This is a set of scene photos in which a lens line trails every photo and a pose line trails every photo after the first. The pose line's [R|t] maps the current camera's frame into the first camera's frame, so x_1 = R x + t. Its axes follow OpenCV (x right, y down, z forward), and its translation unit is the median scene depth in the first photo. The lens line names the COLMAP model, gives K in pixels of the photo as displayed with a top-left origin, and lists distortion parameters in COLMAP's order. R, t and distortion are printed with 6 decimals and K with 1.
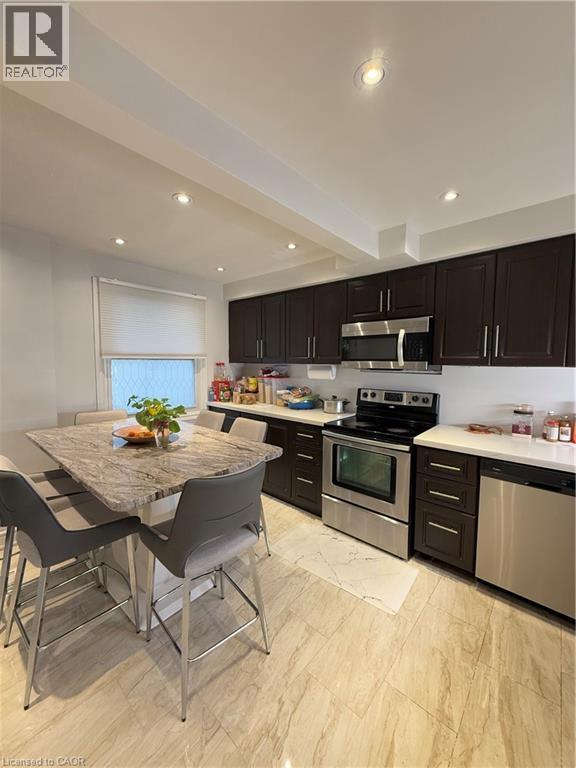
lens RADIAL K [[303.3, 0, 287.4], [0, 303.3, 382.0], [0, 0, 1]] dist [0.000372, -0.000132]
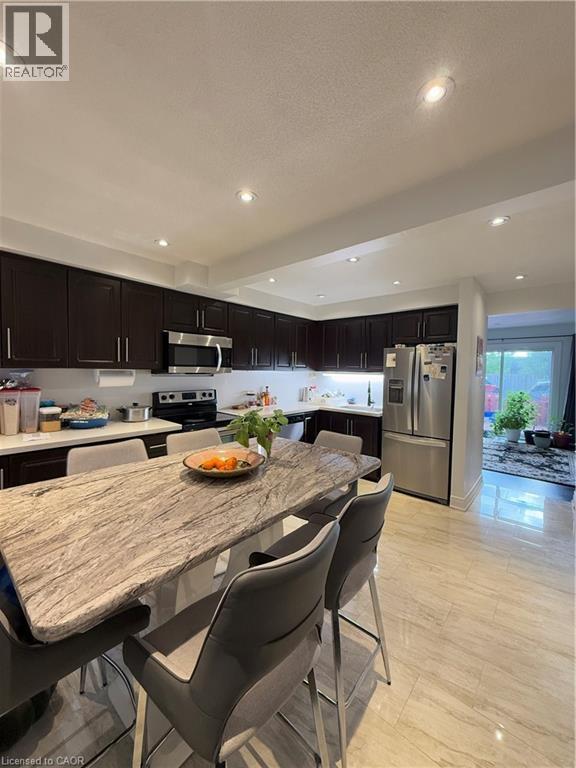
lens RADIAL K [[303.3, 0, 287.4], [0, 303.3, 382.0], [0, 0, 1]] dist [0.000372, -0.000132]
pose [[0.000397, -0.048476, 0.998824, -1.008447], [0.050177, 0.997567, 0.048395, -0.053218], [-0.998740, 0.050098, 0.002828, 0.690527]]
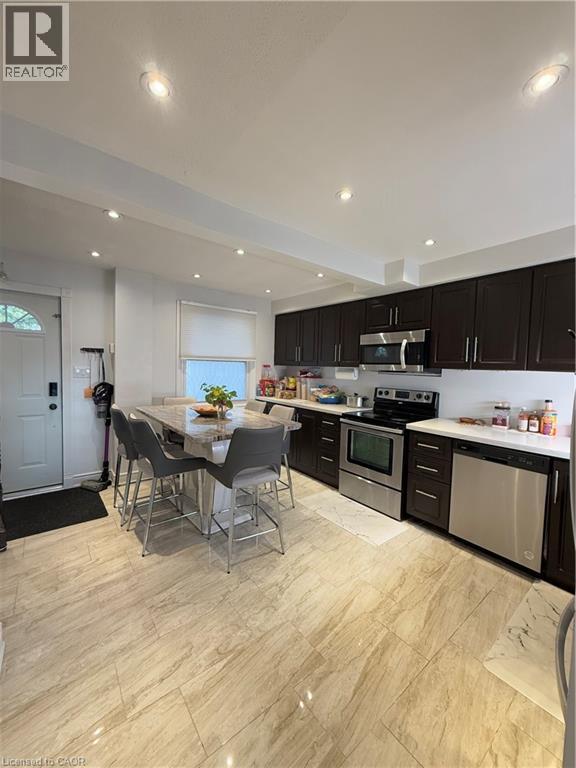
lens RADIAL K [[303.3, 0, 287.4], [0, 303.3, 382.0], [0, 0, 1]] dist [0.000372, -0.000132]
pose [[0.984860, 0.028578, -0.170981, 0.119441], [-0.032043, 0.999333, -0.017543, 0.040030], [0.170366, 0.022756, 0.985118, -0.316166]]
